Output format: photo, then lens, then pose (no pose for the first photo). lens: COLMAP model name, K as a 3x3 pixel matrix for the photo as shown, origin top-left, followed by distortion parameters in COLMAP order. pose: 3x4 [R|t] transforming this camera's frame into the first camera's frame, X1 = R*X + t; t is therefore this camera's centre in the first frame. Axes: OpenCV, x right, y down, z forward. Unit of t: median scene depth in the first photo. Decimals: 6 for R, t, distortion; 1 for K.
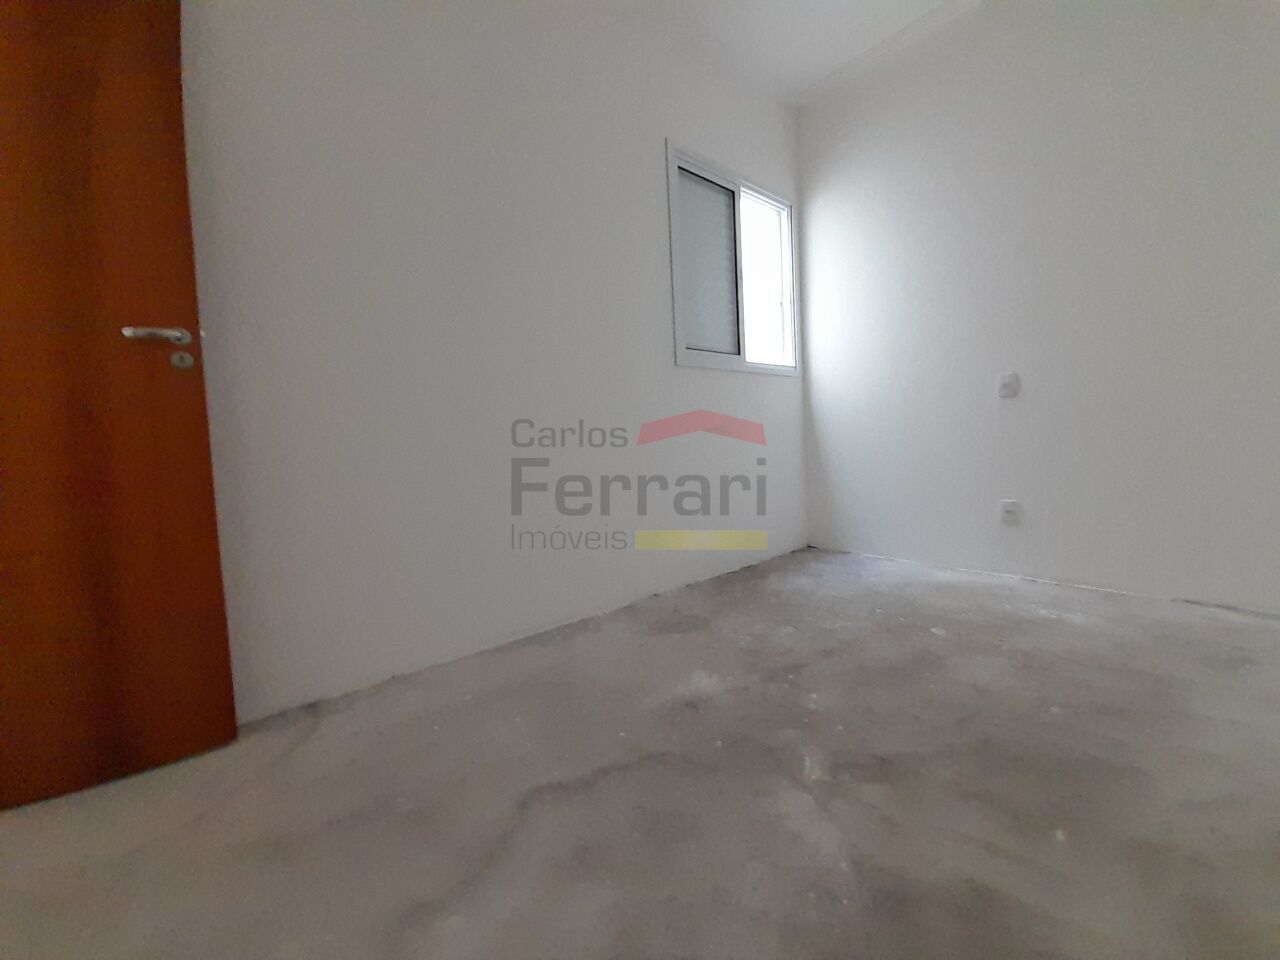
lens RADIAL K [[512.9, 0, 647.5], [0, 512.9, 473.2], [0, 0, 1]] dist [0.020701, 0.000068]
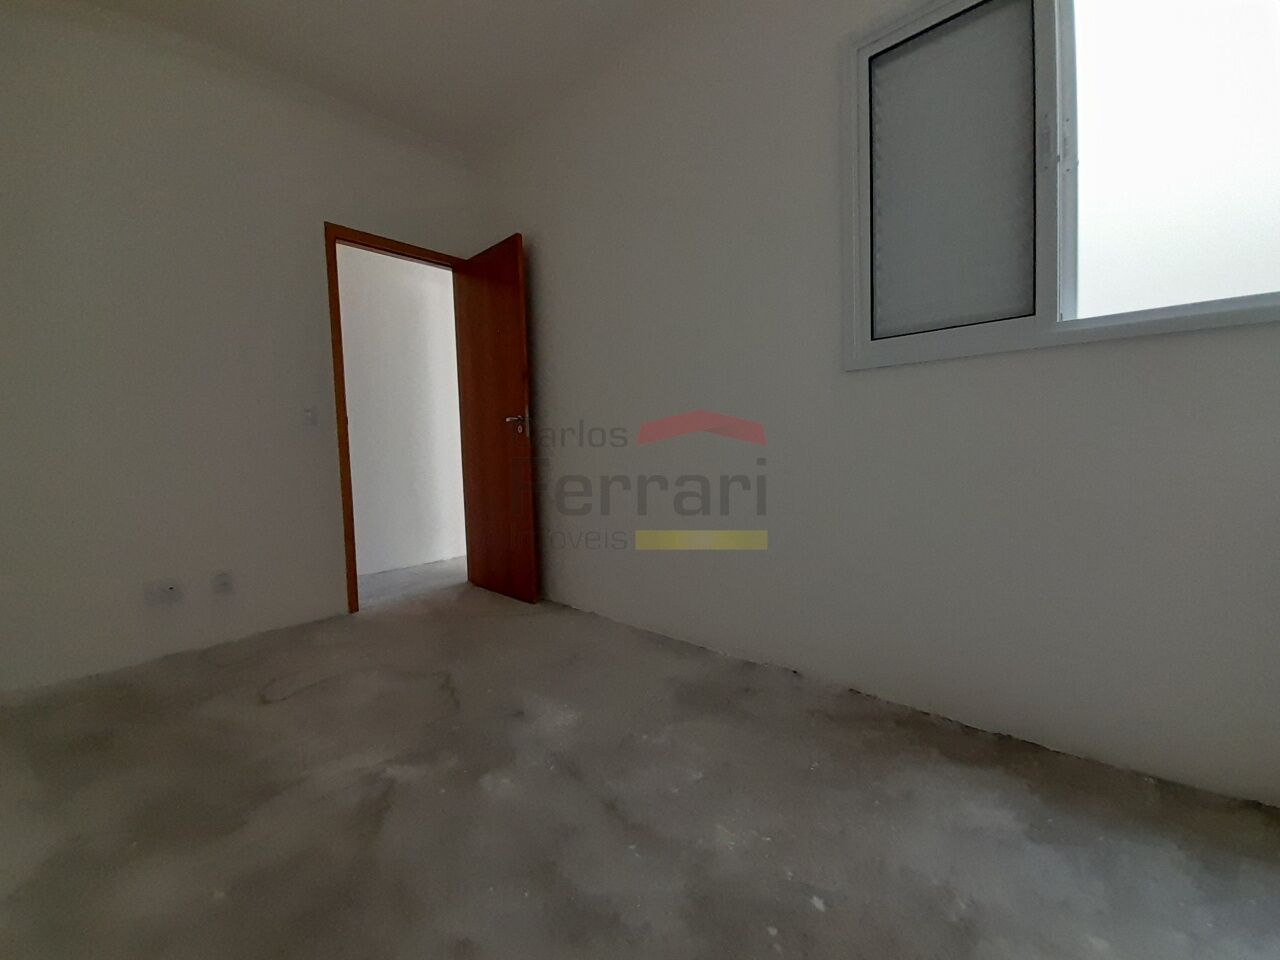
lens RADIAL K [[512.9, 0, 647.5], [0, 512.9, 473.2], [0, 0, 1]] dist [0.020701, 0.000068]
pose [[0.120974, 0.104804, -0.987108, 1.431593], [-0.025703, 0.994408, 0.102429, -0.274600], [0.992323, 0.012980, 0.122991, 1.308998]]
